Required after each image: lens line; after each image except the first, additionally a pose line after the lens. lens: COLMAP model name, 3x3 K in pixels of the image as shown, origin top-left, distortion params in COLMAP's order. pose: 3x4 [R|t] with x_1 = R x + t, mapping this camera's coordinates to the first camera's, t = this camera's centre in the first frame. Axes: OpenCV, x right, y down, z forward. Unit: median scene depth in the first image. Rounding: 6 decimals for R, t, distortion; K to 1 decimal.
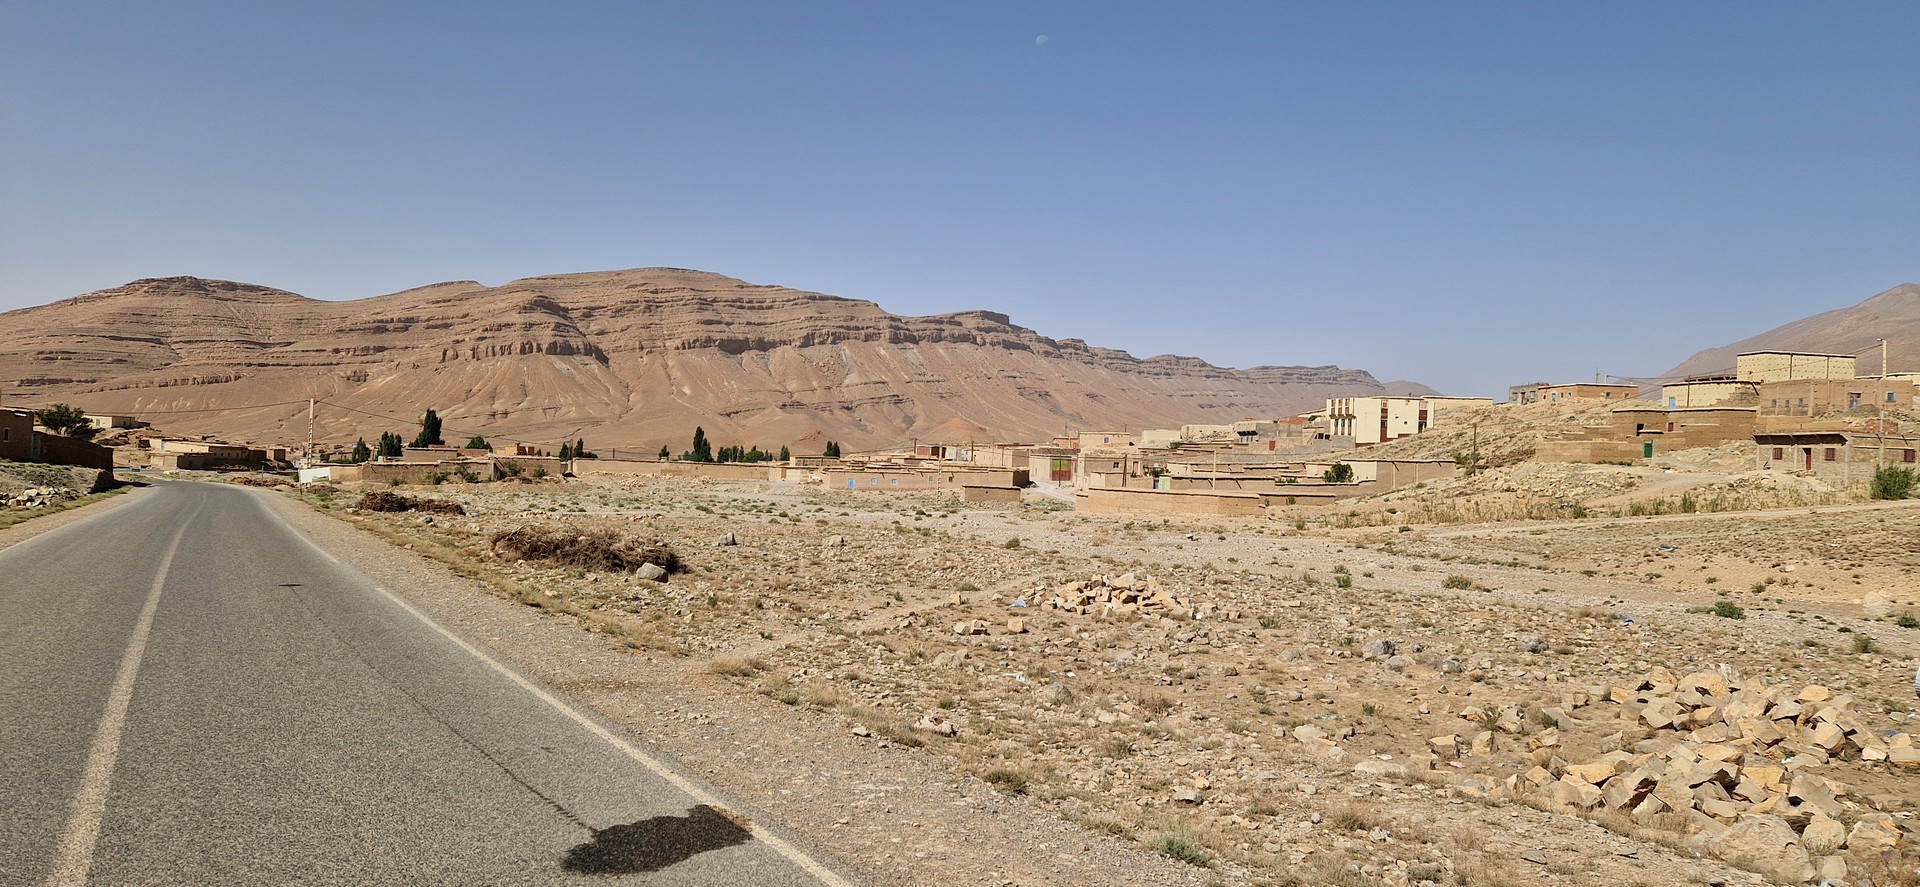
lens RADIAL K [[1259.8, 0, 977.0], [0, 1259.8, 447.1], [0, 0, 1]] dist [0.072486, -0.068764]
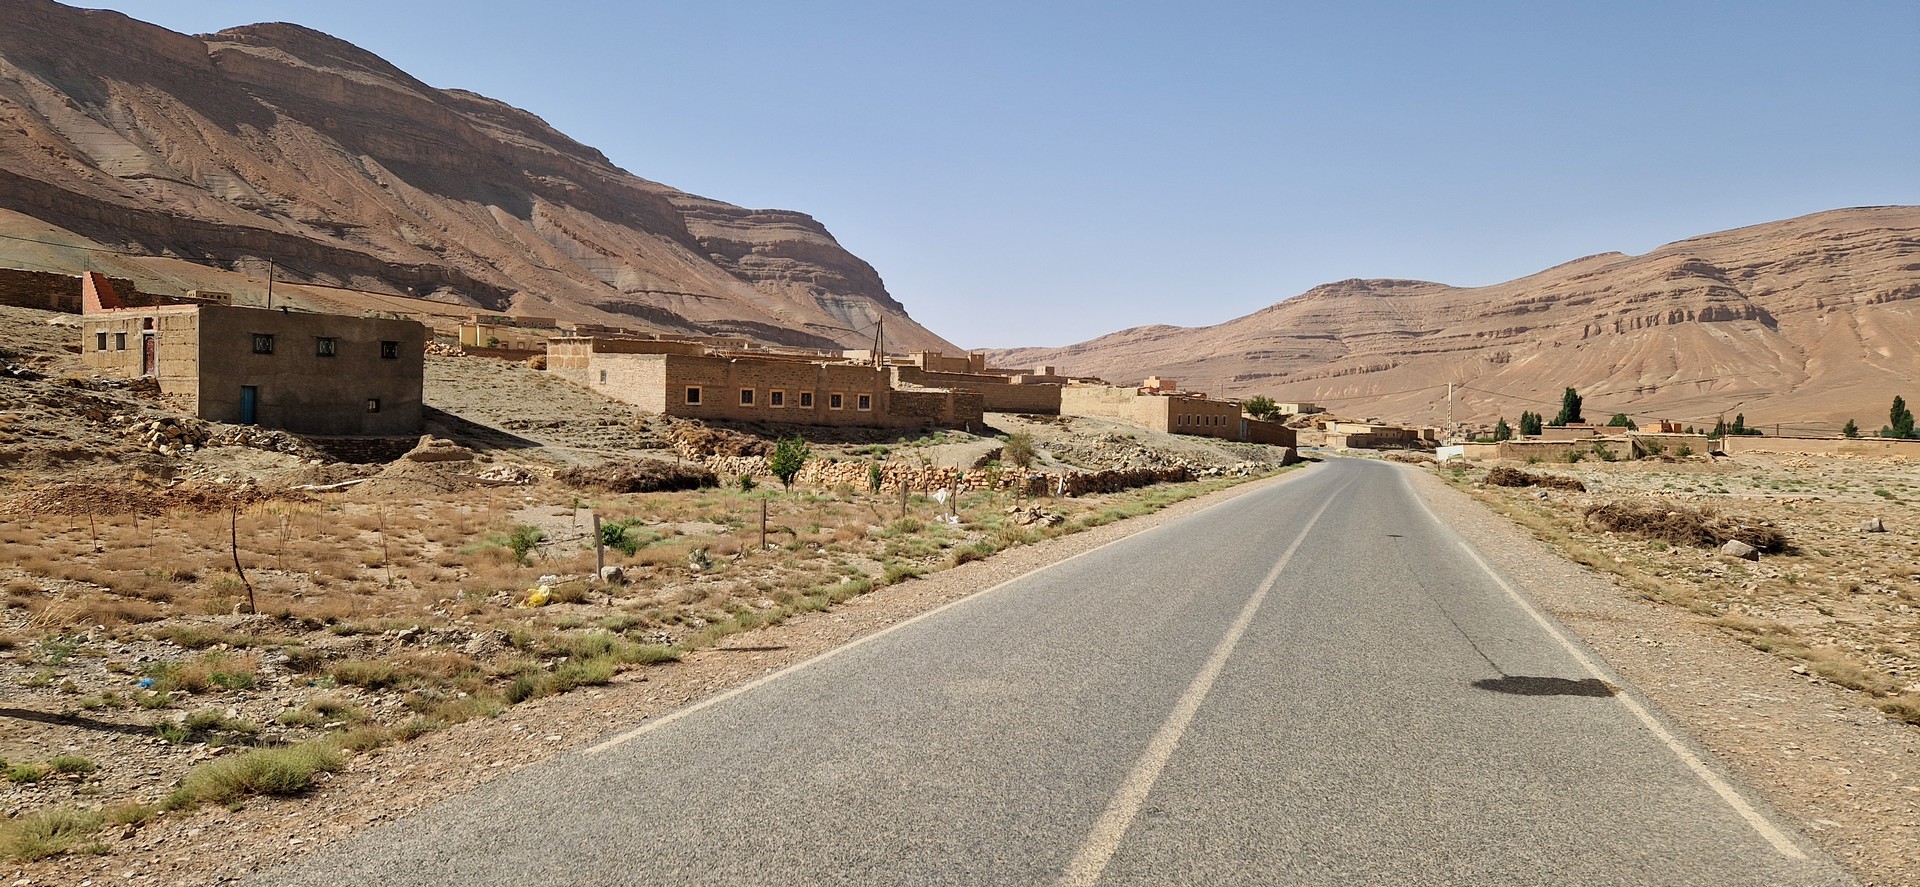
lens RADIAL K [[1259.8, 0, 977.0], [0, 1259.8, 447.1], [0, 0, 1]] dist [0.072486, -0.068764]
pose [[0.665434, -0.001416, -0.746455, 0.065634], [0.013942, 0.999847, 0.010532, -0.000070], [0.746327, -0.017416, 0.665352, -0.077012]]
